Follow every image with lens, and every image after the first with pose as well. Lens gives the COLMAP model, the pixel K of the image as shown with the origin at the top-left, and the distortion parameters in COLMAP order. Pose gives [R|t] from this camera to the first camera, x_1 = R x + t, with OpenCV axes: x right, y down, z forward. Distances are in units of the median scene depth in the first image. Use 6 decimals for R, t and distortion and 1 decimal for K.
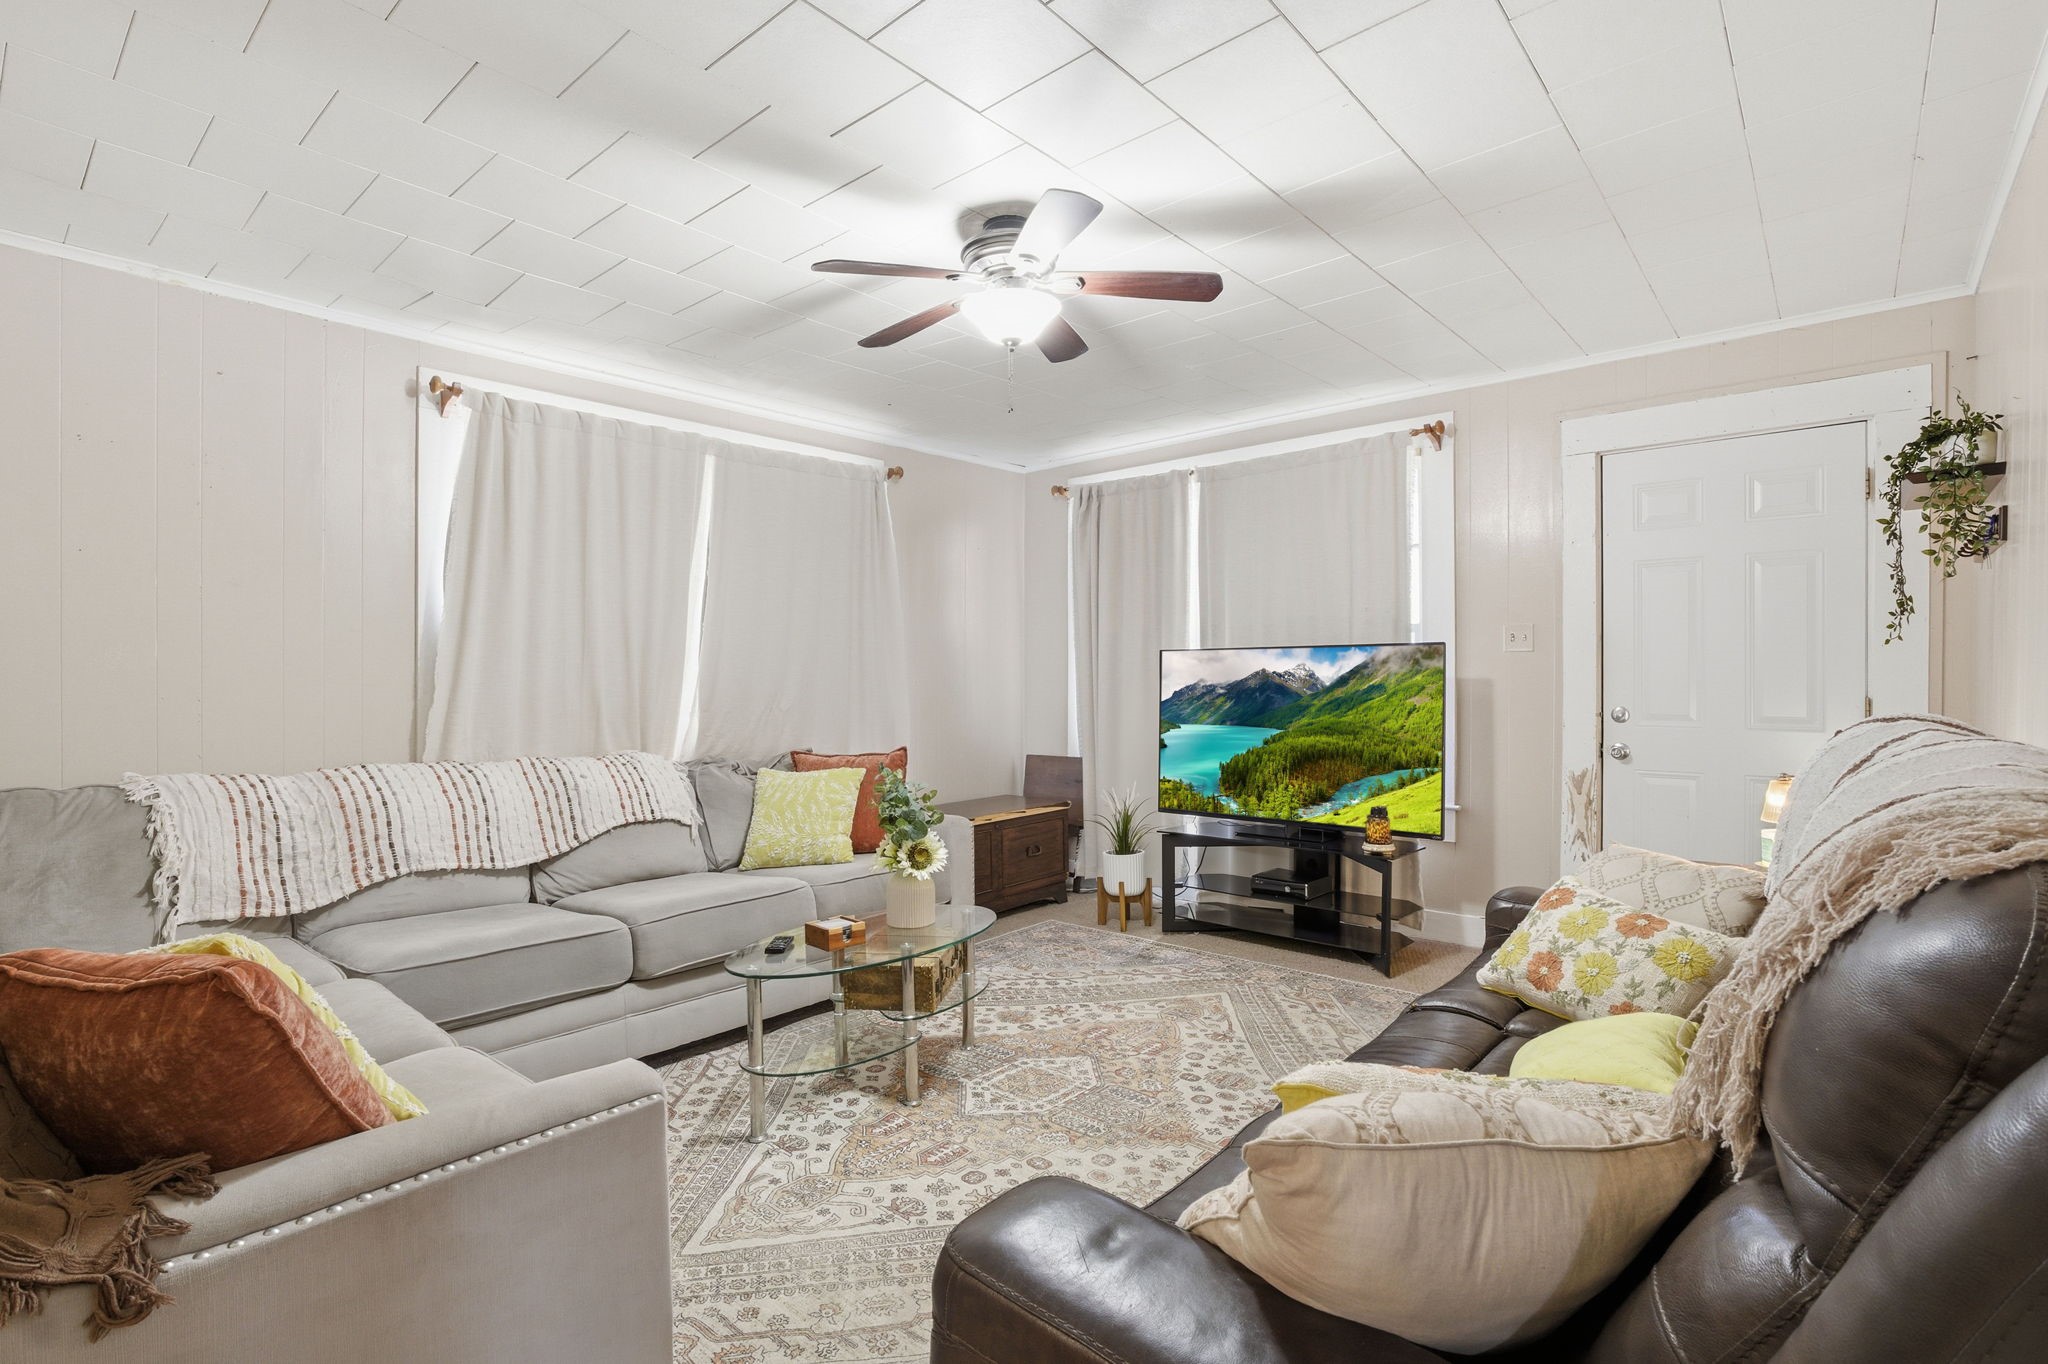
lens RADIAL K [[970.5, 0, 1027.8], [0, 970.5, 675.6], [0, 0, 1]] dist [-0.043600, 0.019101]
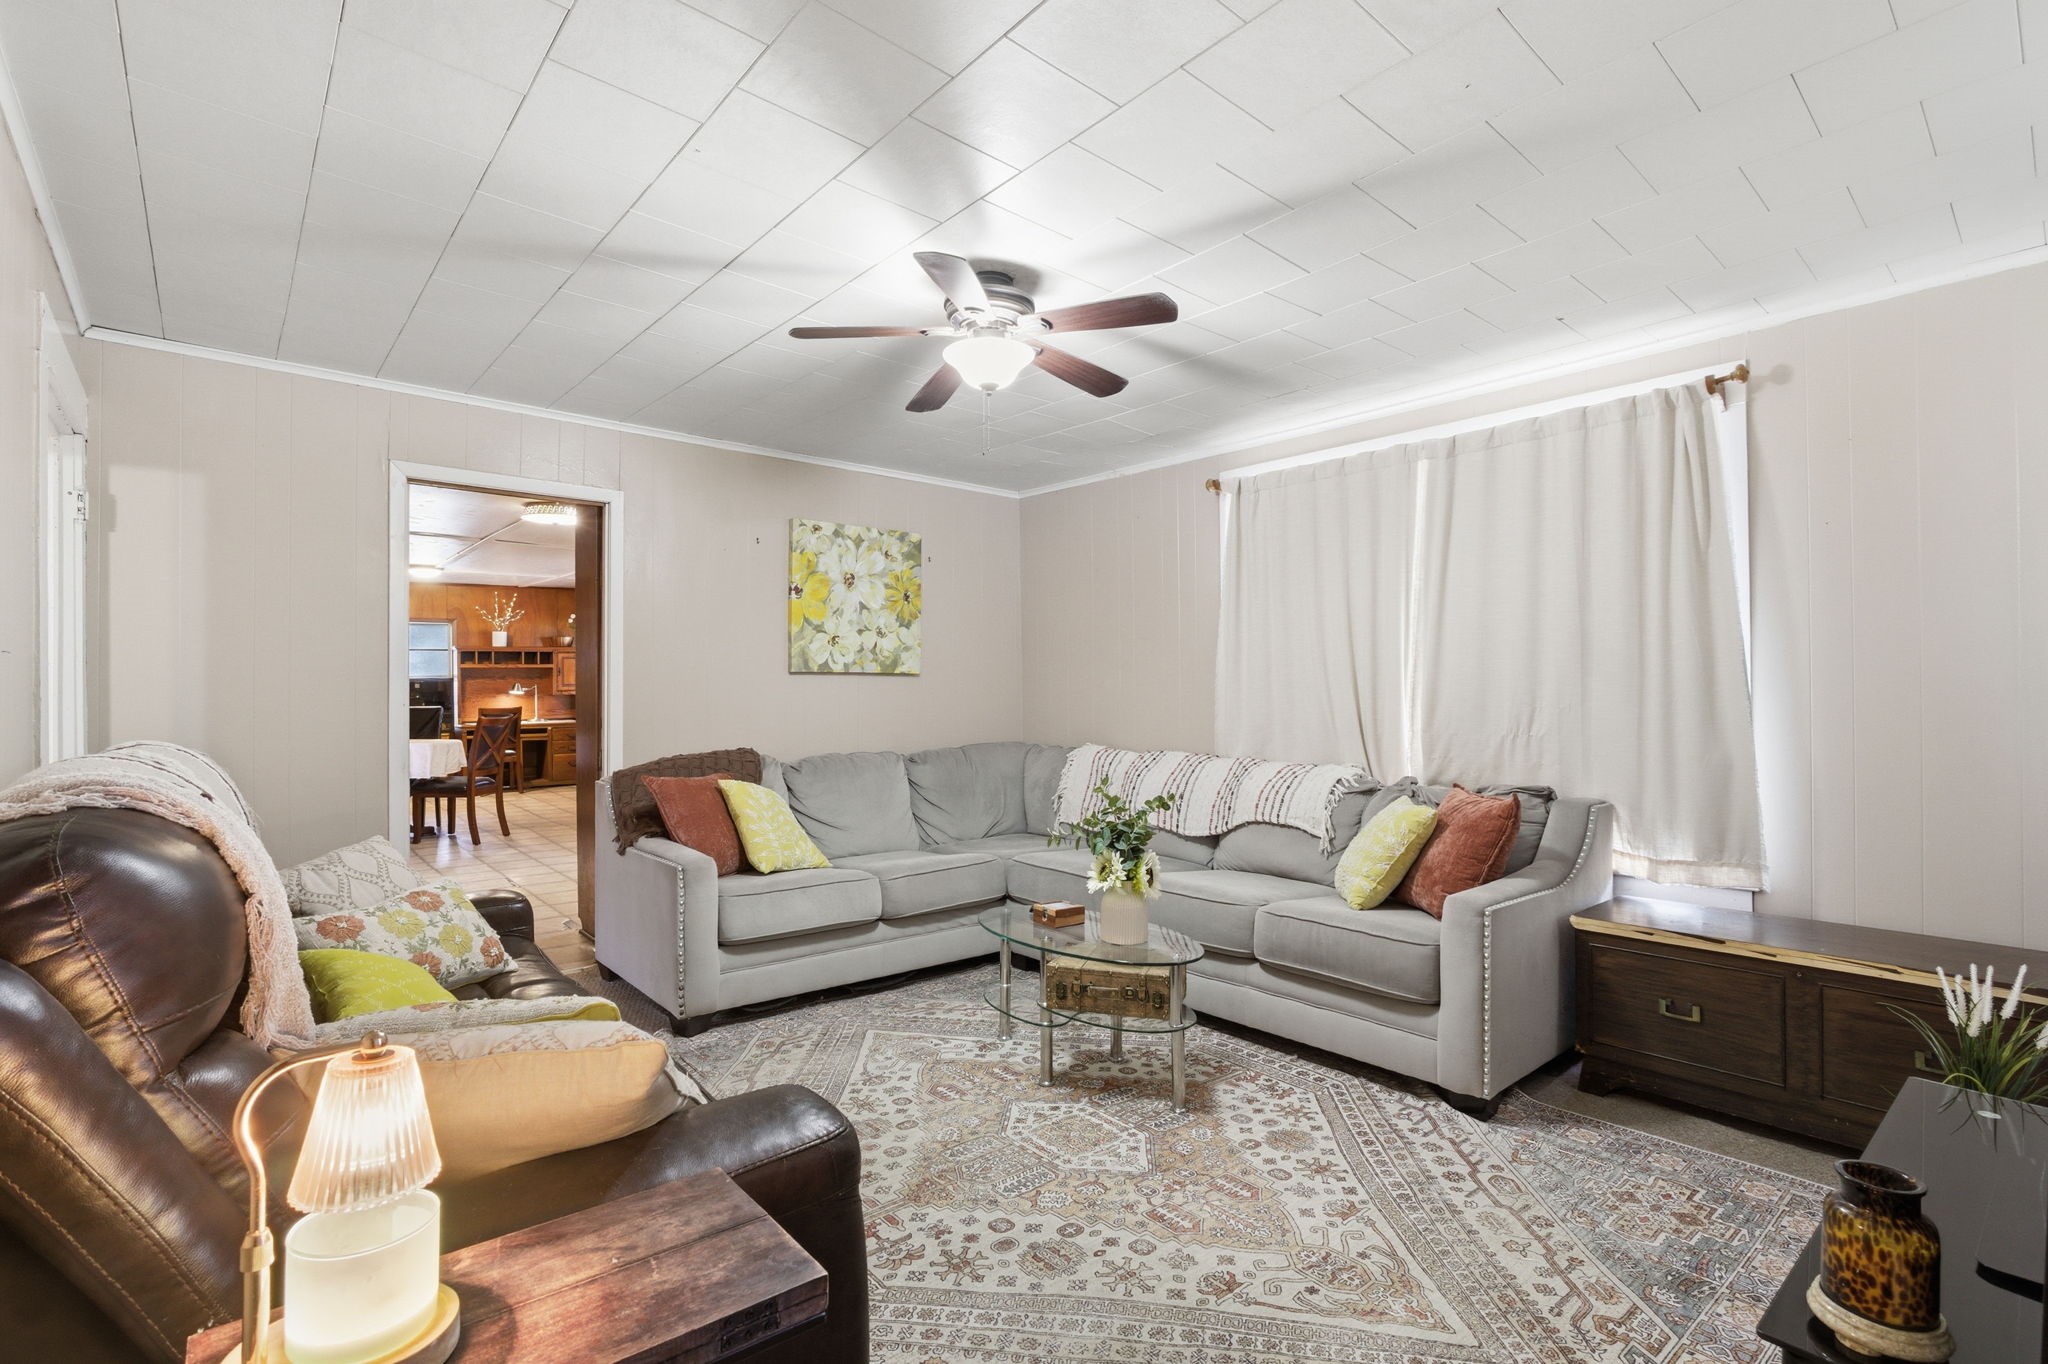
lens RADIAL K [[948.5, 0, 1024.0], [0, 948.5, 682.0], [0, 0, 1]] dist [-0.040091, 0.014711]
pose [[-0.141652, -0.002916, -0.989912, 0.872365], [0.000689, 0.999995, -0.003044, -0.013647], [0.989916, -0.001113, -0.141649, 1.025886]]
